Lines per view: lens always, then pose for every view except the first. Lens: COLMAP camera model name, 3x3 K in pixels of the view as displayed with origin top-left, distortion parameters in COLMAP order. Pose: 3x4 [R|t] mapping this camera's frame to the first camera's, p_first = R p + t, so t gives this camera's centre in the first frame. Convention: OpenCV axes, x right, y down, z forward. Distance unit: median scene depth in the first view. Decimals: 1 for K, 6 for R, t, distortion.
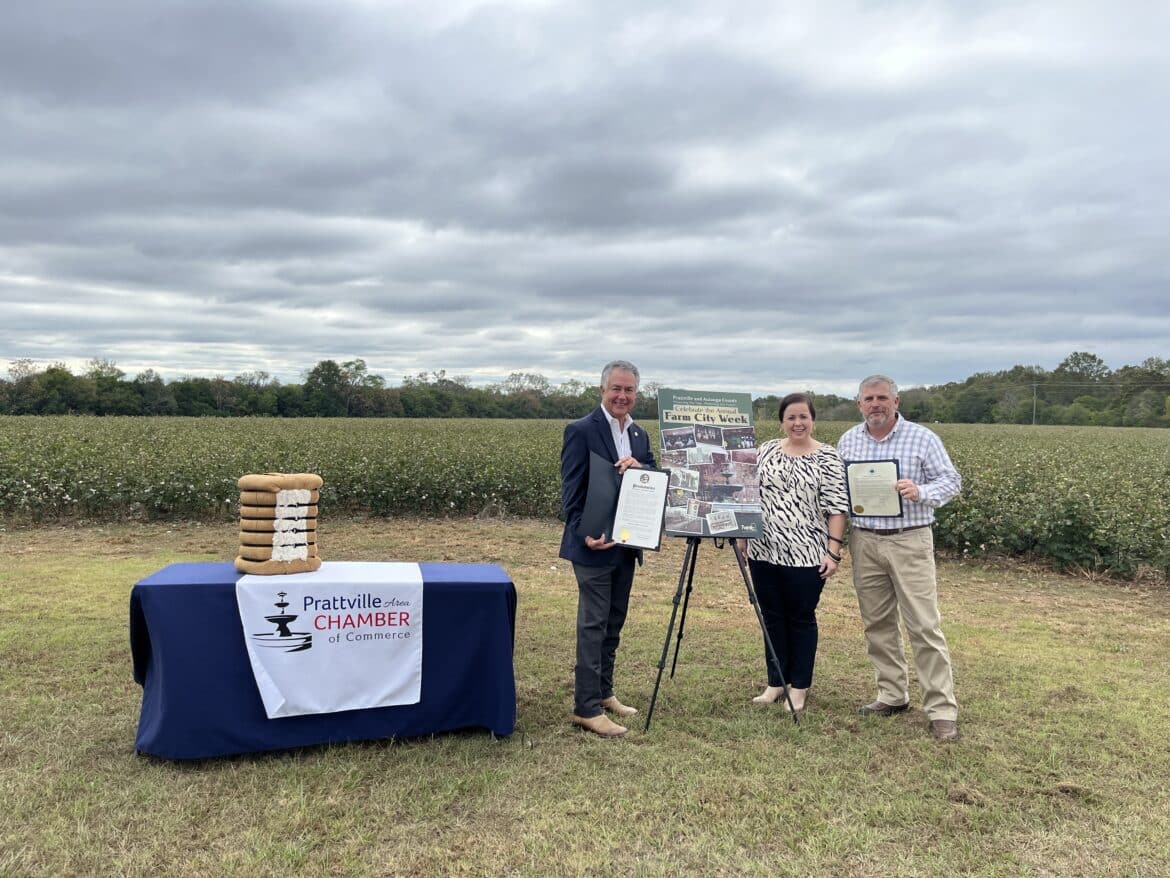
lens RADIAL K [[882.7, 0, 587.4], [0, 882.7, 434.6], [0, 0, 1]] dist [0.064715, -0.074533]
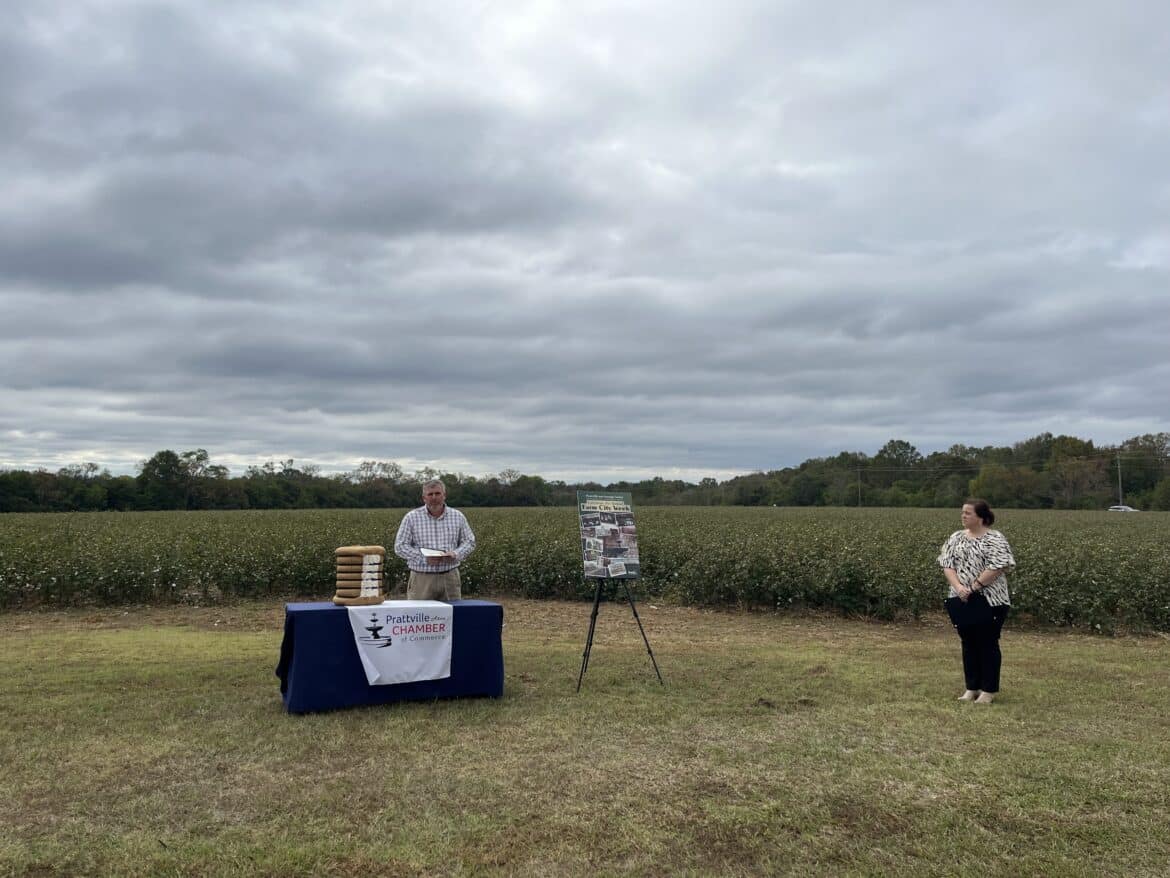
lens RADIAL K [[882.7, 0, 583.7], [0, 882.7, 443.0], [0, 0, 1]] dist [0.064715, -0.074533]
pose [[0.987030, -0.003748, 0.160491, -0.165034], [0.018006, 0.996003, -0.087480, 0.003892], [-0.159522, 0.089236, 0.983153, -0.612150]]
